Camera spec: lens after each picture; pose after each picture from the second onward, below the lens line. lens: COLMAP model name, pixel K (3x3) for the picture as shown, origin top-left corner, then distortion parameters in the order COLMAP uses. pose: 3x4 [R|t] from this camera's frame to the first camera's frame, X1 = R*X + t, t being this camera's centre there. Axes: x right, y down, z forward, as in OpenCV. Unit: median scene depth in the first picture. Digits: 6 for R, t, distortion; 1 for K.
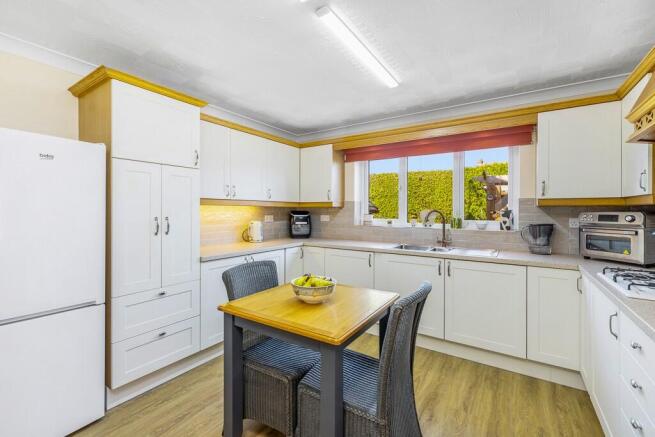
lens RADIAL K [[286.2, 0, 327.2], [0, 286.2, 214.1], [0, 0, 1]] dist [0.002638, 0.001063]
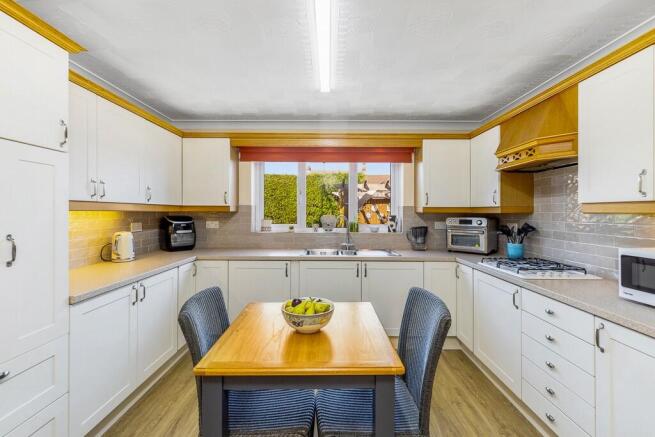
lens RADIAL K [[286.2, 0, 328.0], [0, 286.2, 215.9], [0, 0, 1]] dist [0.002638, 0.001063]
pose [[0.834332, -0.006289, 0.551227, -0.252969], [0.005037, 0.999980, 0.003784, -0.017774], [-0.551239, -0.000380, 0.834347, 0.146185]]
